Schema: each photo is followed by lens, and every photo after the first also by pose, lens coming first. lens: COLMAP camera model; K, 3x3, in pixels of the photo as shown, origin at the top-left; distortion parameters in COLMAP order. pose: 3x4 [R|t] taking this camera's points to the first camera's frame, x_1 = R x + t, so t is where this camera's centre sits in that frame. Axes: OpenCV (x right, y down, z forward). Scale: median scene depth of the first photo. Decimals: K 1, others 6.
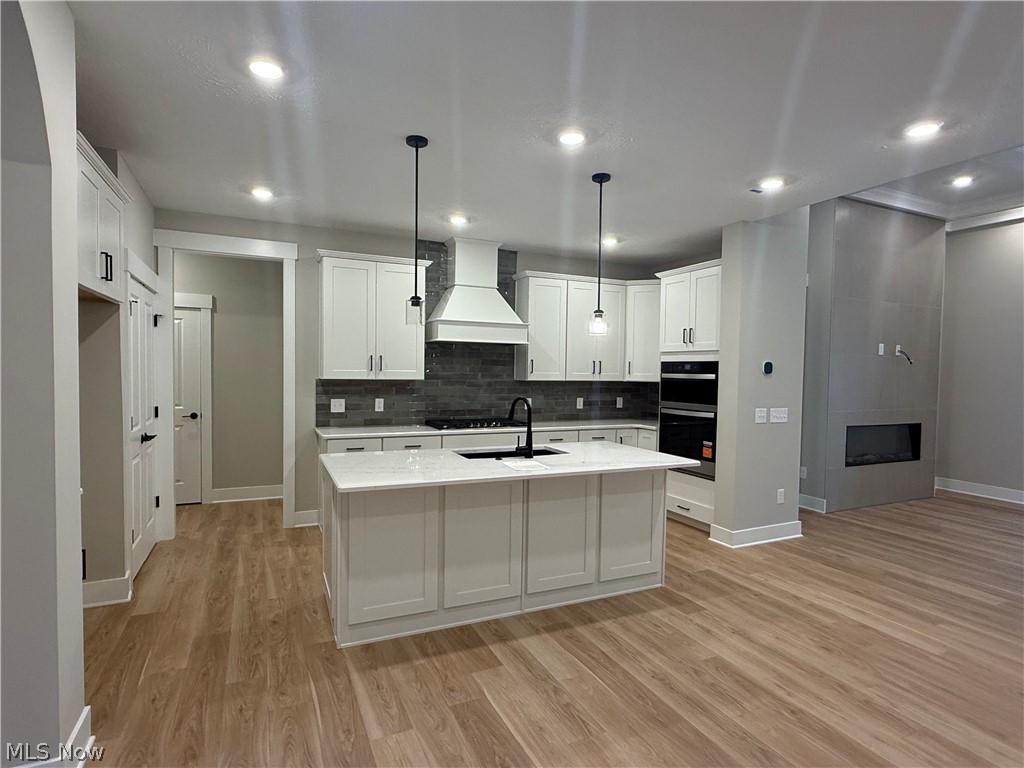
lens RADIAL K [[546.1, 0, 511.5], [0, 546.1, 388.8], [0, 0, 1]] dist [0.000107, 0.000368]
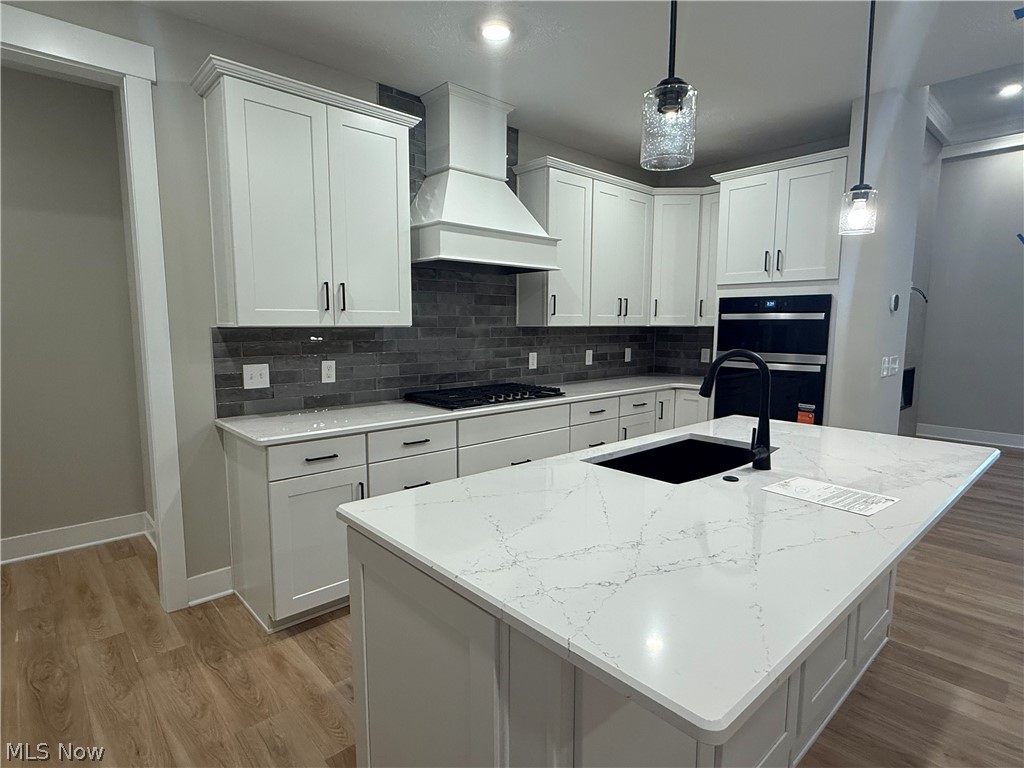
lens RADIAL K [[546.1, 0, 511.5], [0, 546.1, 388.8], [0, 0, 1]] dist [0.000107, 0.000368]
pose [[0.953985, -0.048414, 0.295919, -0.233045], [0.022558, 0.995671, 0.090174, -0.000249], [-0.299004, -0.079349, 0.950947, 0.395417]]
